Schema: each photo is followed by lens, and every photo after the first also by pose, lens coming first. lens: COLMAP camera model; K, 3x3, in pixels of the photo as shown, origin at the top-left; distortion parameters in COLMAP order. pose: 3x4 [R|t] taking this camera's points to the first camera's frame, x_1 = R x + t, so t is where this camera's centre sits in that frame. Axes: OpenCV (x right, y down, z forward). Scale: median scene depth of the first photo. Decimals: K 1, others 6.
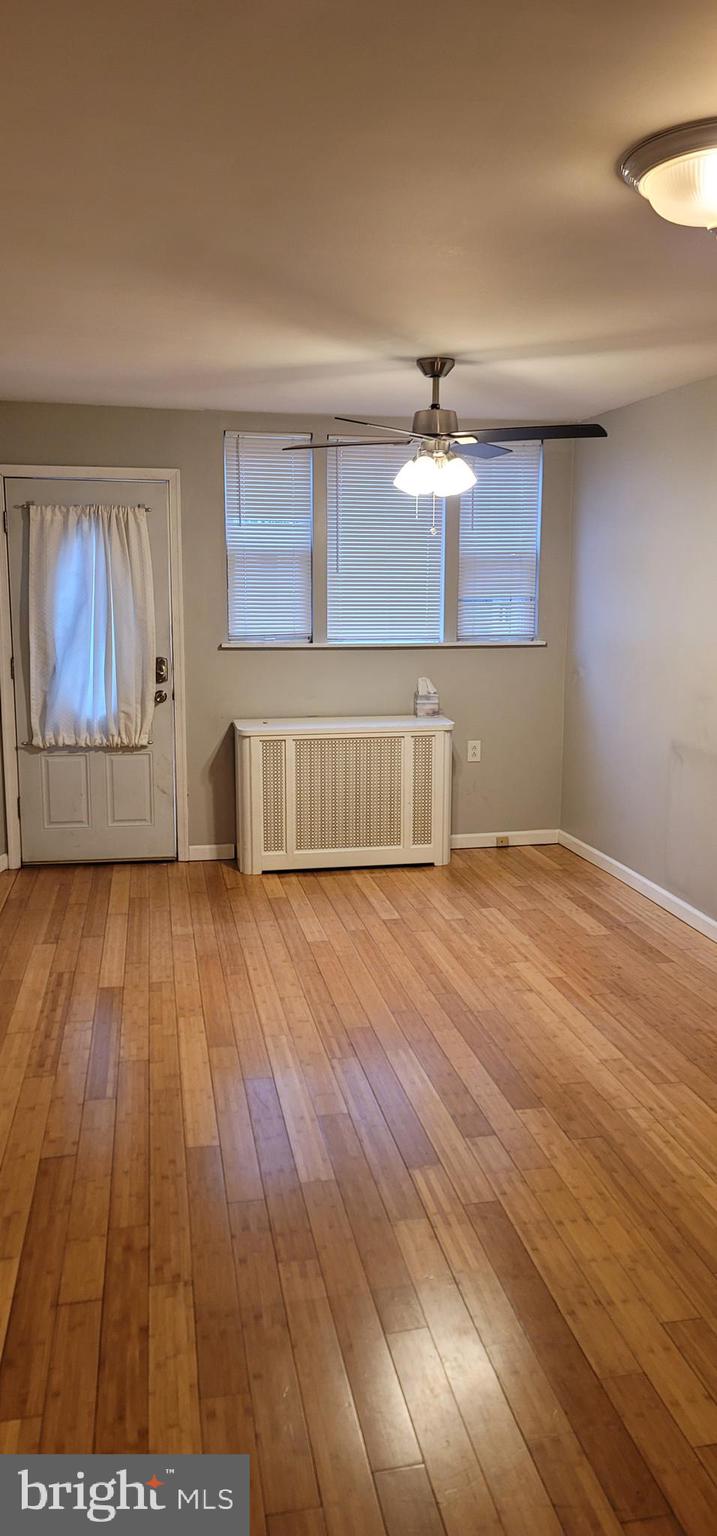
lens RADIAL K [[1111.3, 0, 358.5], [0, 1111.3, 768.0], [0, 0, 1]] dist [0.068839, -0.059590]
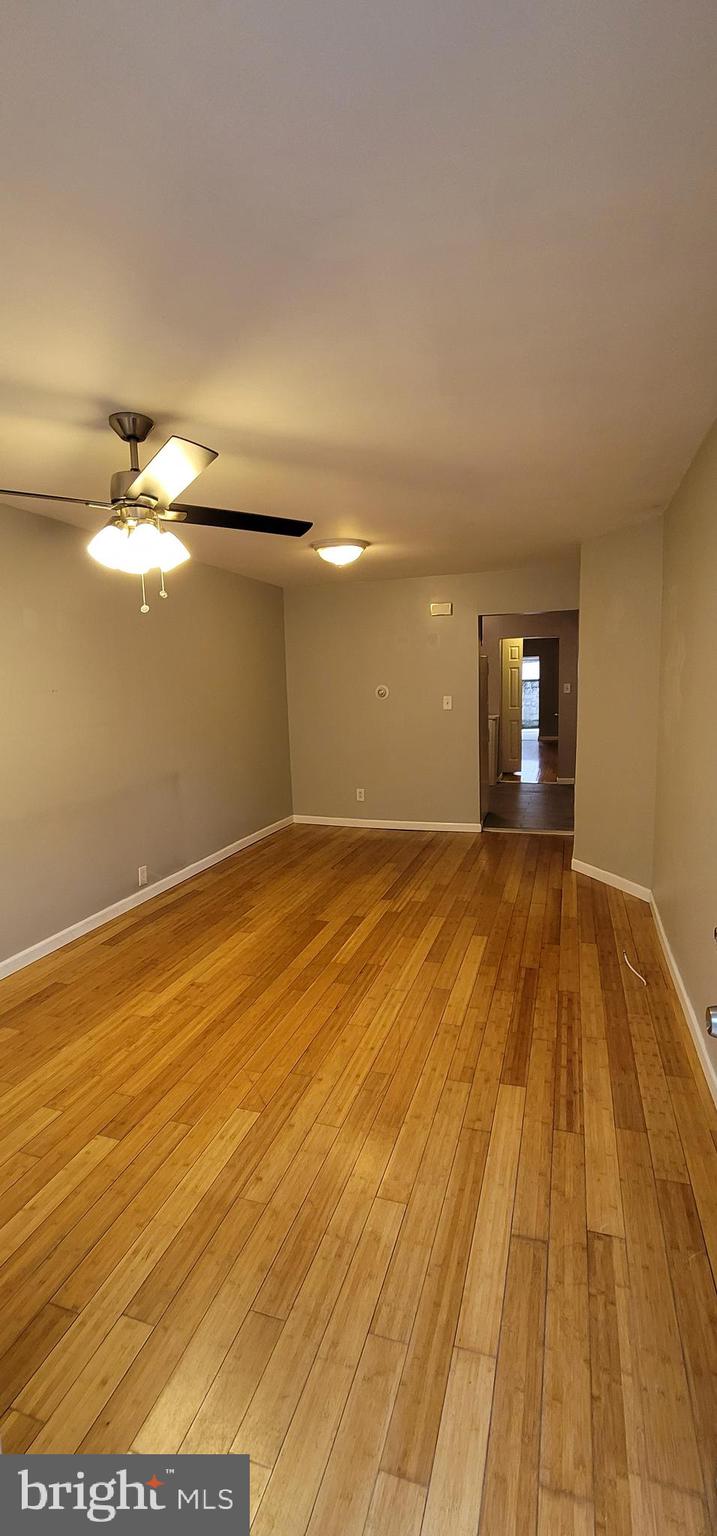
lens RADIAL K [[627.9, 0, 358.5], [0, 627.9, 768.0], [0, 0, 1]] dist [-0.016714, 0.000932]
pose [[-0.874262, -0.047269, 0.483148, -0.378243], [0.106309, 0.952449, 0.285550, -0.242809], [-0.473672, 0.301008, -0.827665, 1.532409]]
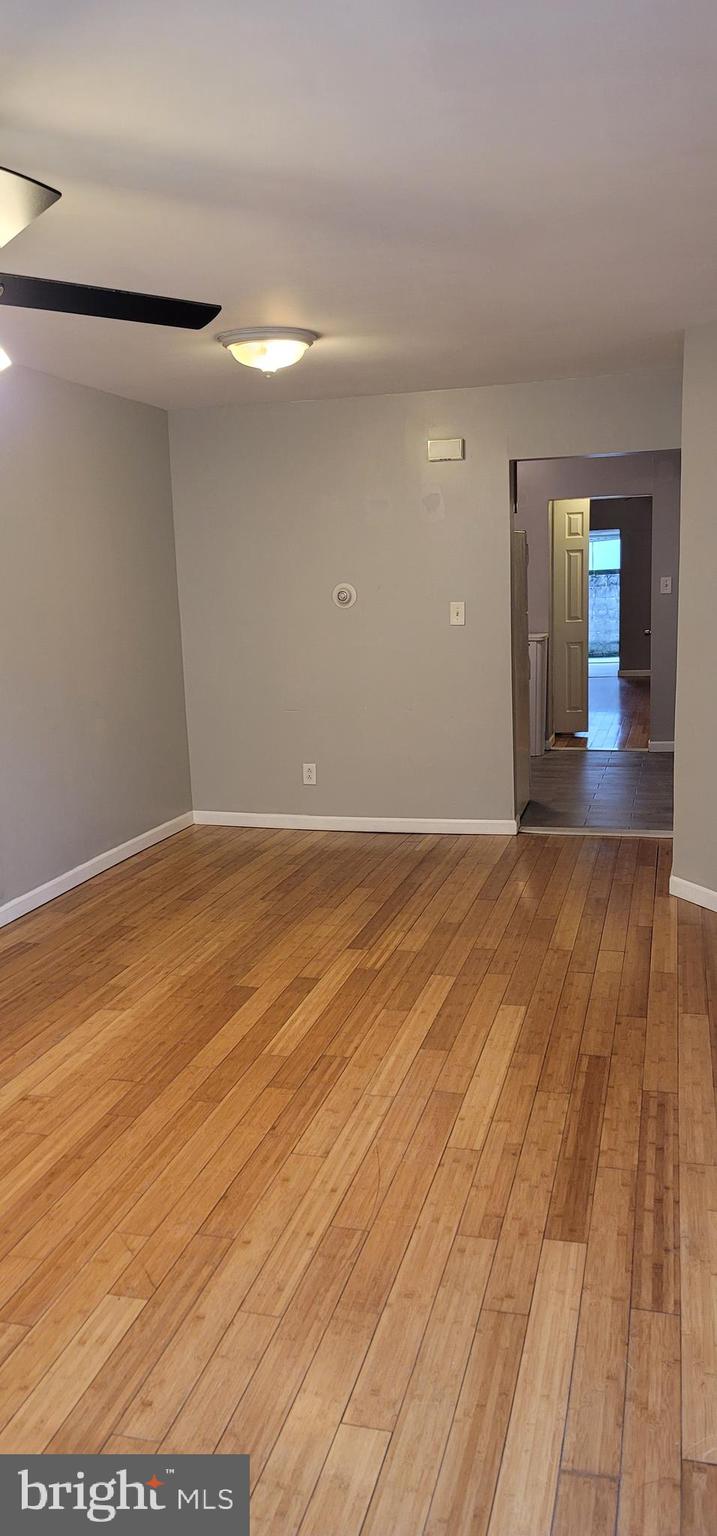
lens RADIAL K [[1111.3, 0, 358.5], [0, 1111.3, 768.0], [0, 0, 1]] dist [0.068839, -0.059590]
pose [[-0.896540, -0.051883, 0.439913, -0.397364], [0.103594, 0.941018, 0.322108, -0.248612], [-0.430678, 0.334355, -0.838286, 1.565061]]
